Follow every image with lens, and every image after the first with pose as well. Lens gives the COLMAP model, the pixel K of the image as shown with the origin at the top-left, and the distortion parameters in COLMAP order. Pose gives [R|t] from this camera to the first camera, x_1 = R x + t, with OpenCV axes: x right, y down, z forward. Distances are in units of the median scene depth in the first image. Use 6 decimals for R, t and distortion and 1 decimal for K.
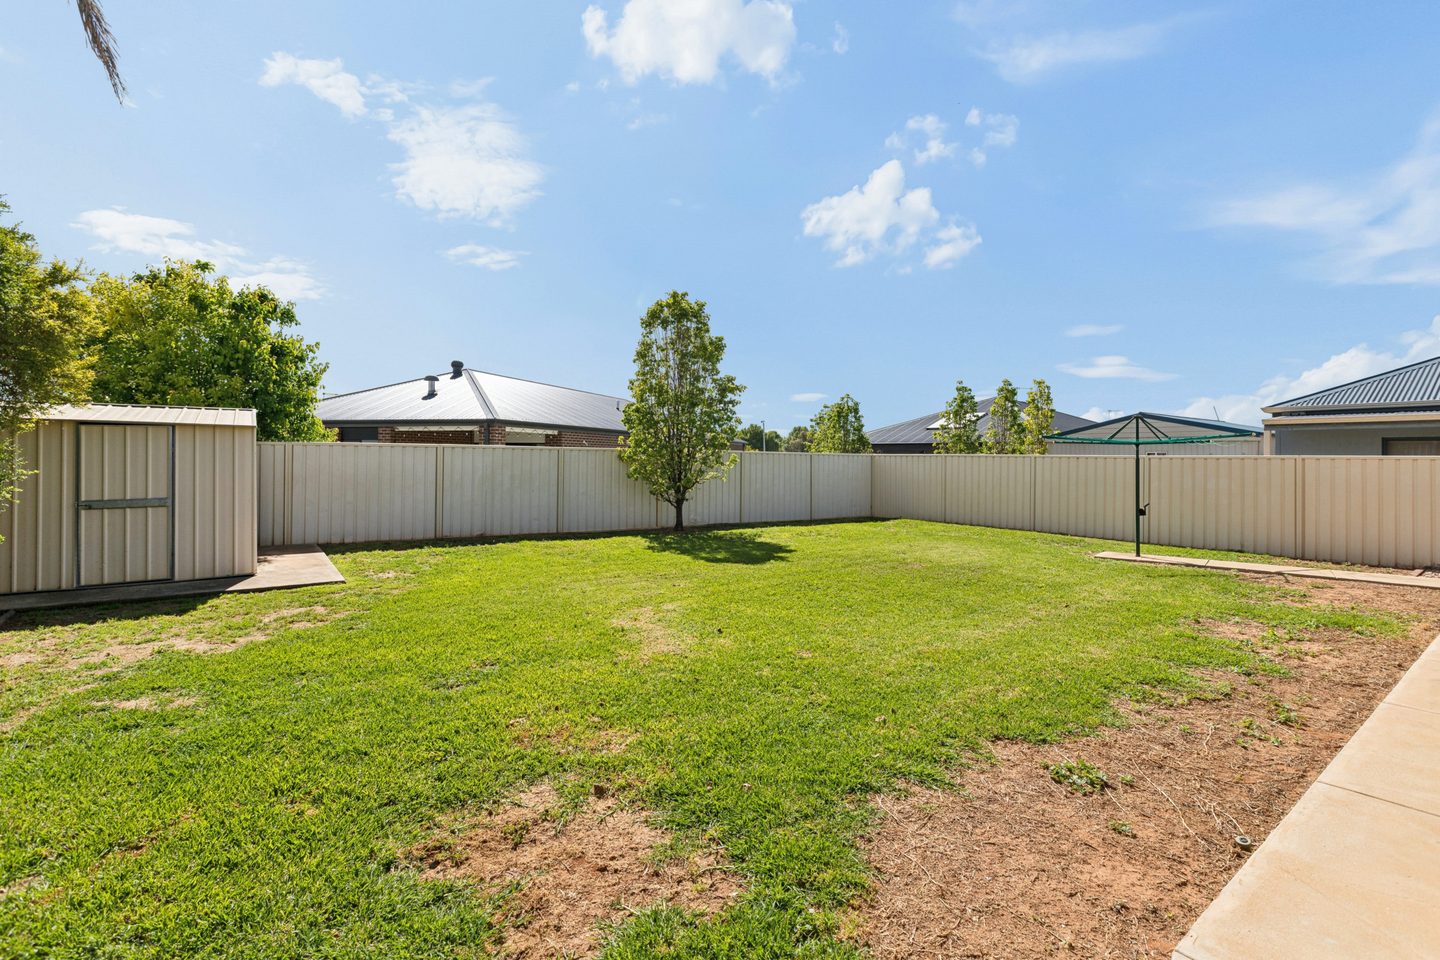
lens RADIAL K [[651.7, 0, 701.1], [0, 651.7, 458.9], [0, 0, 1]] dist [0.000560, -0.000092]
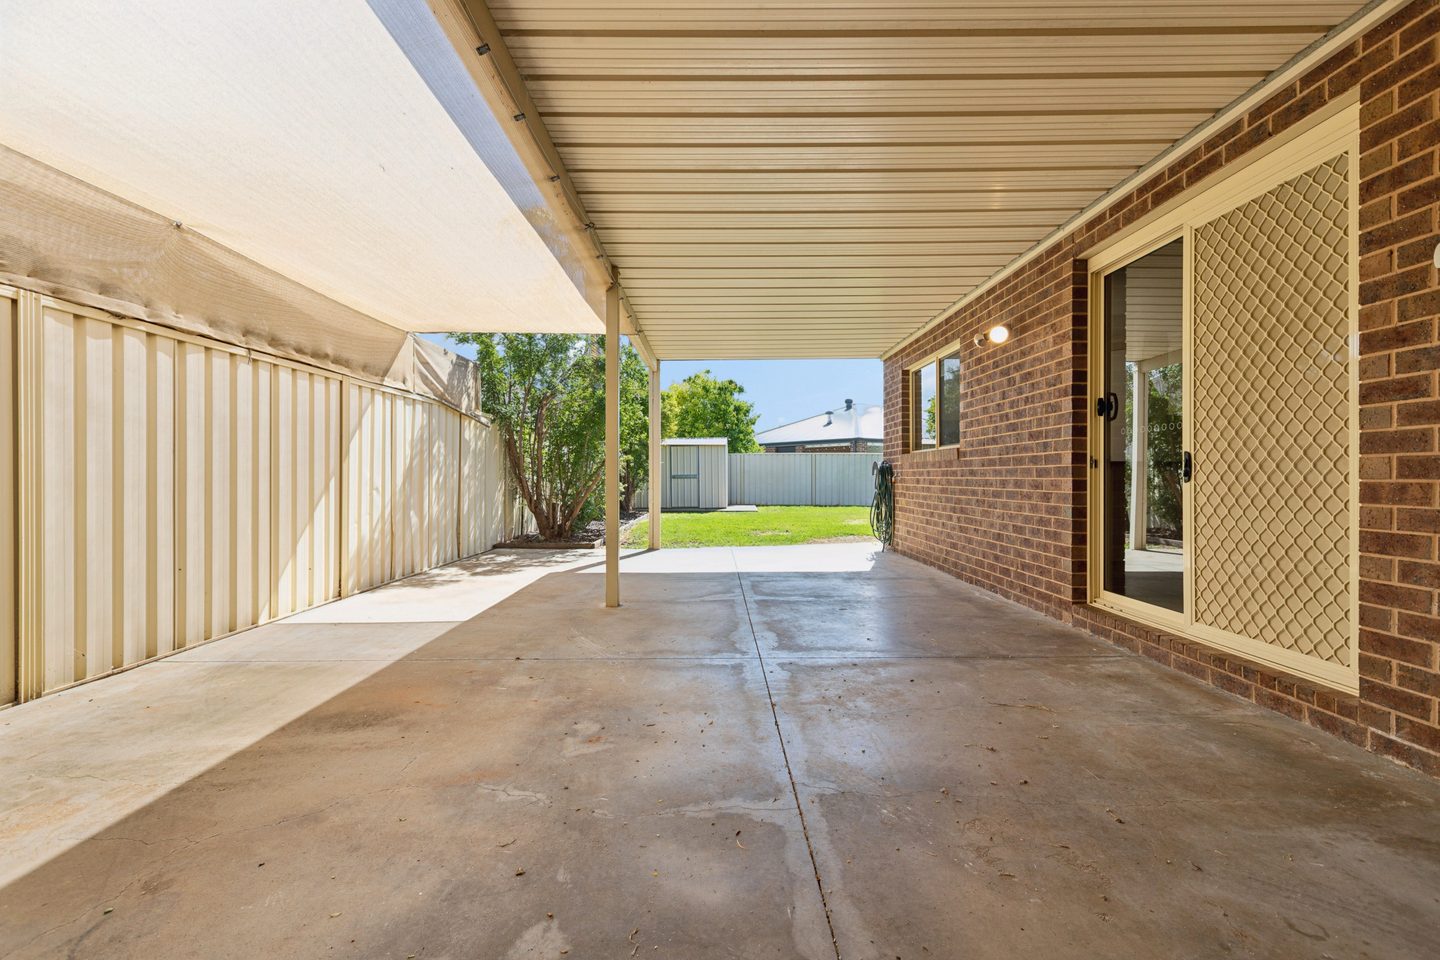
lens RADIAL K [[651.7, 0, 720.1], [0, 651.7, 481.6], [0, 0, 1]] dist [0.000560, -0.000092]
pose [[0.804551, -0.004214, -0.593869, 0.450612], [0.006741, 0.999975, 0.002036, 0.050470], [0.593846, -0.005641, 0.804559, -0.585834]]
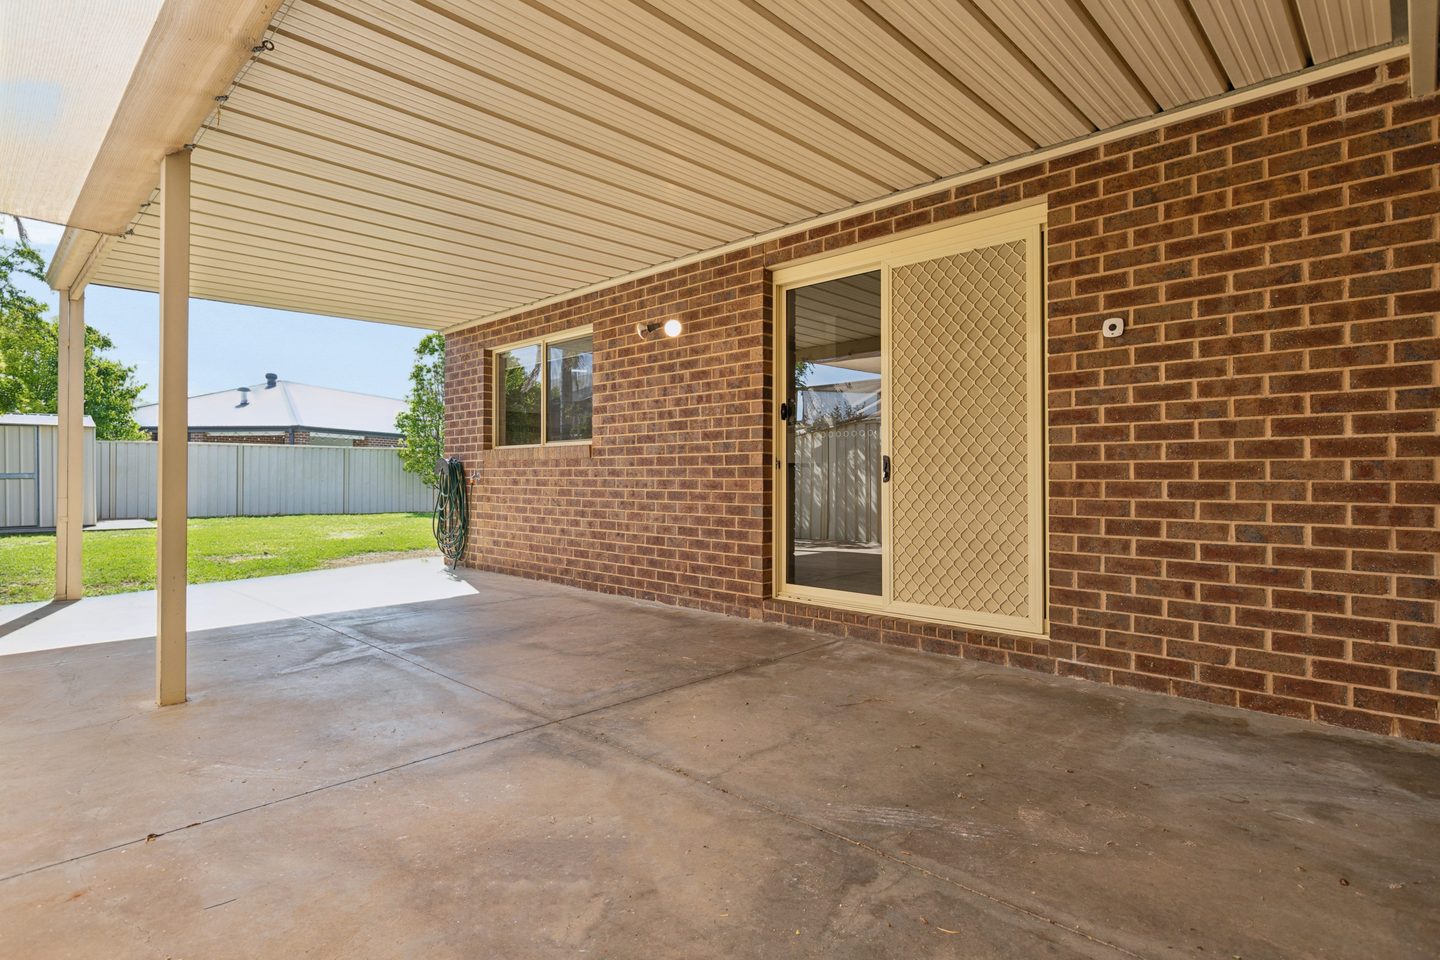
lens RADIAL K [[733.8, 0, 727.4], [0, 733.8, 471.0], [0, 0, 1]] dist [-0.007098, 0.001034]
pose [[0.986141, -0.006988, 0.165762, 0.310196], [0.008128, 0.999948, -0.006202, 0.048773], [-0.165710, 0.007463, 0.986146, -0.591345]]
